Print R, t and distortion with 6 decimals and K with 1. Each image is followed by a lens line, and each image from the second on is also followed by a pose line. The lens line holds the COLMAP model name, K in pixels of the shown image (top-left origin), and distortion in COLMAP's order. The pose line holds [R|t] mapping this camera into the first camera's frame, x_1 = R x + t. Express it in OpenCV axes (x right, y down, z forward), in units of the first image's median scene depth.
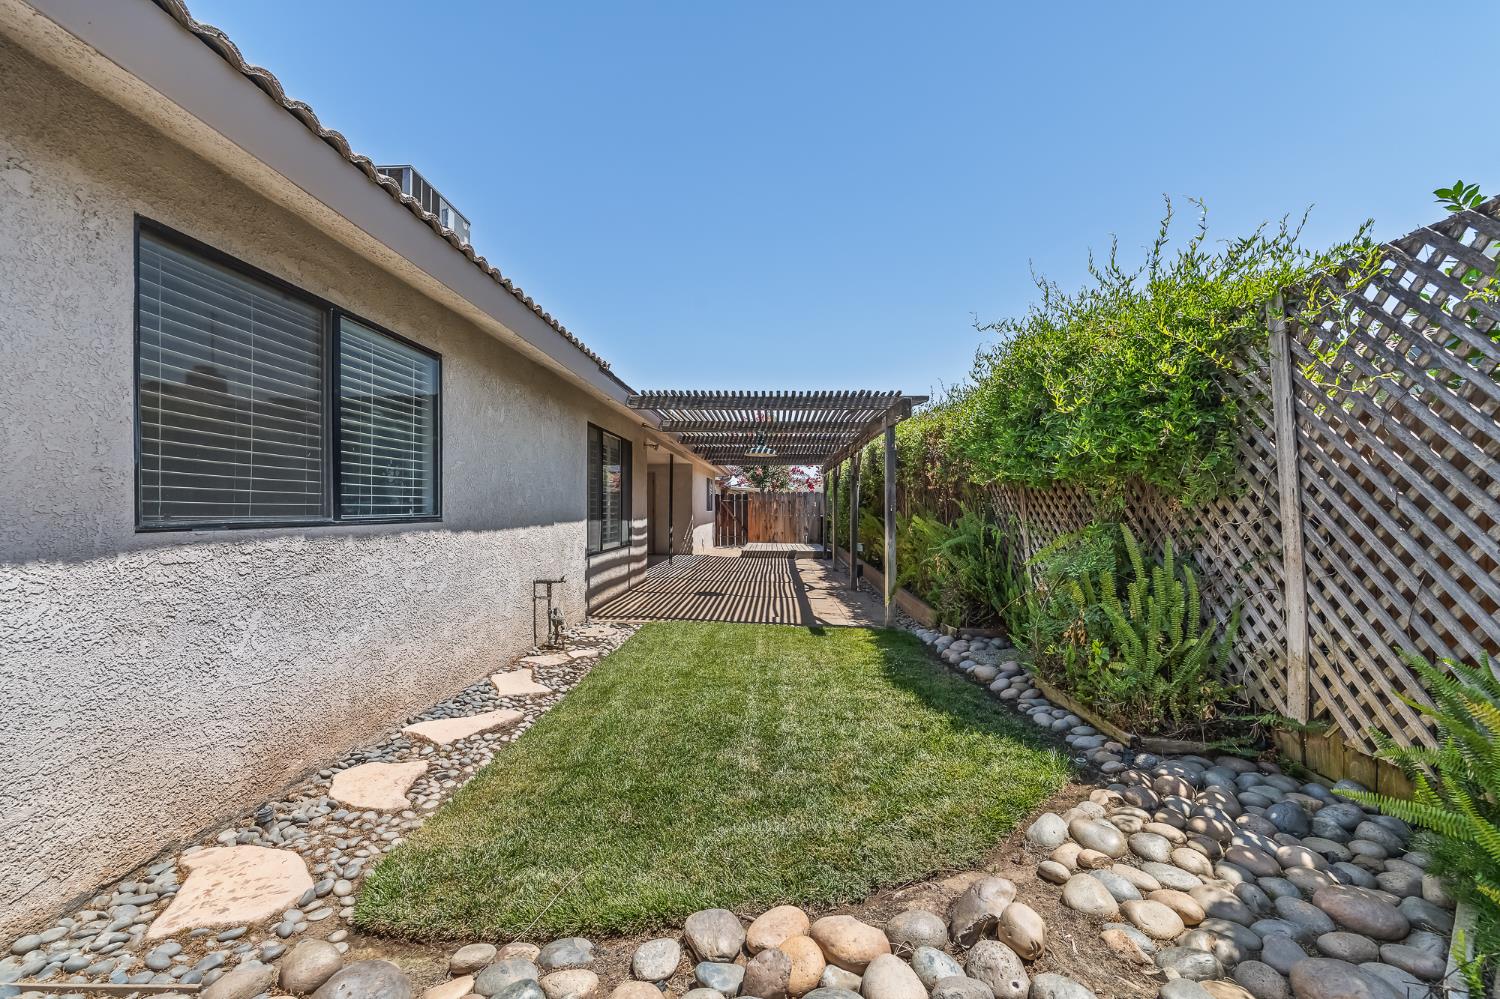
lens RADIAL K [[598.9, 0, 756.4], [0, 598.9, 505.8], [0, 0, 1]] dist [0.001048, 0.000717]
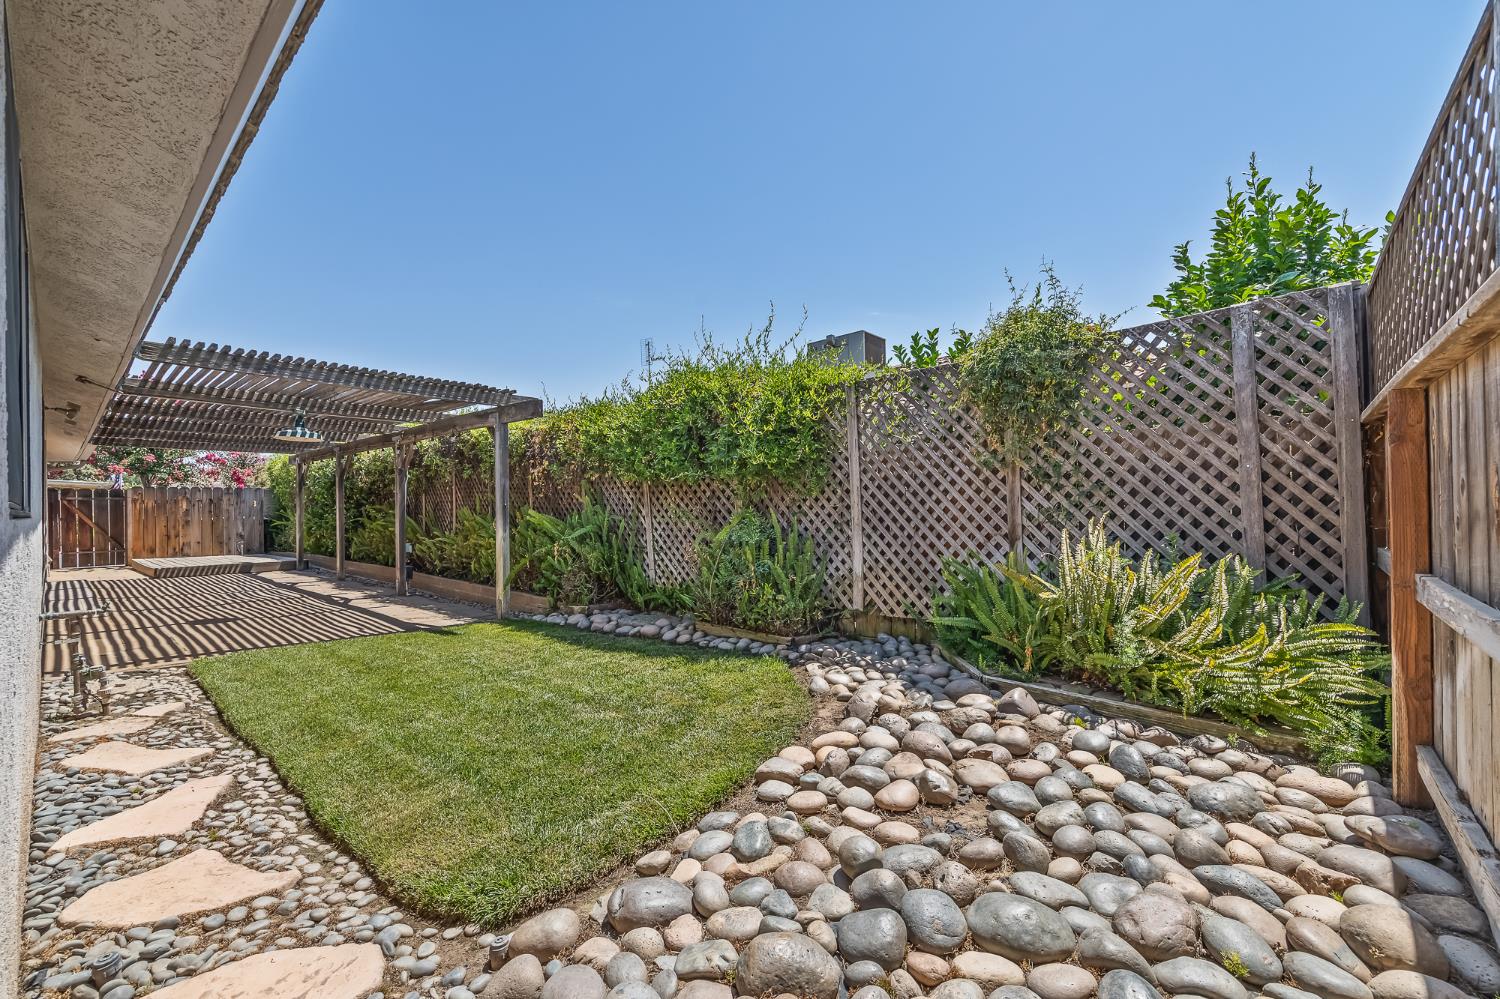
lens RADIAL K [[598.9, 0, 751.3], [0, 598.9, 501.1], [0, 0, 1]] dist [0.001048, 0.000717]
pose [[0.637263, 0.000492, 0.770646, -0.768651], [0.006619, 0.999959, -0.006111, 0.025993], [-0.770618, 0.008995, 0.637234, 0.051690]]
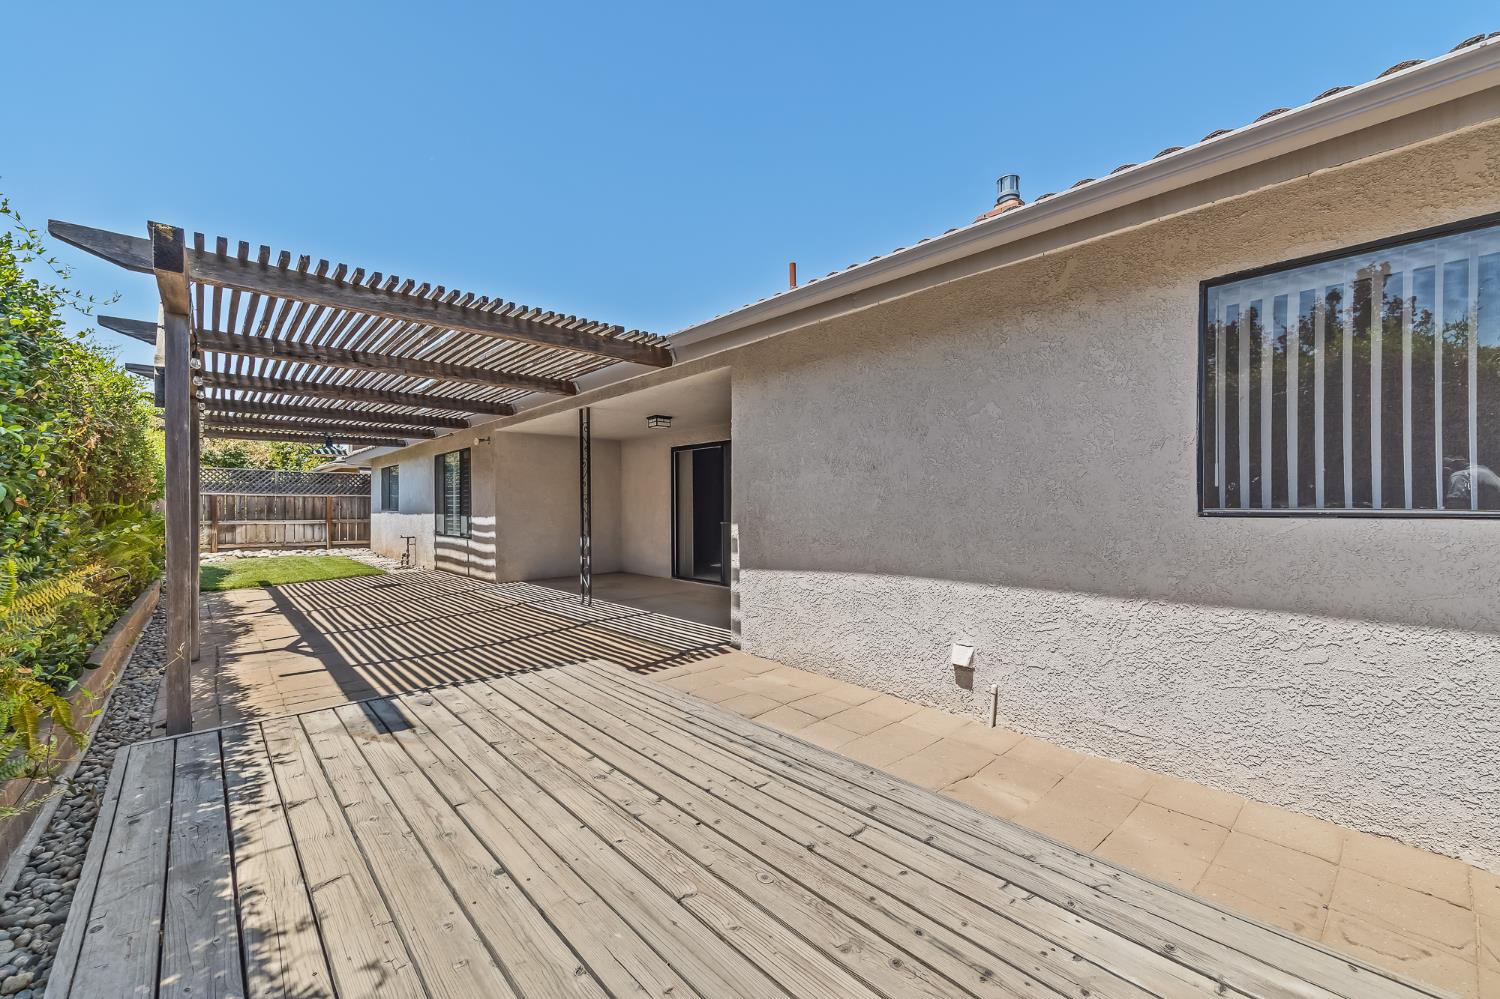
lens RADIAL K [[598.9, 0, 750.9], [0, 598.9, 502.3], [0, 0, 1]] dist [0.001048, 0.000717]
pose [[-0.715478, 0.012890, -0.698516, 0.568123], [0.018096, 0.999836, -0.000086, 0.019719], [0.698401, -0.012701, -0.715594, 6.099701]]
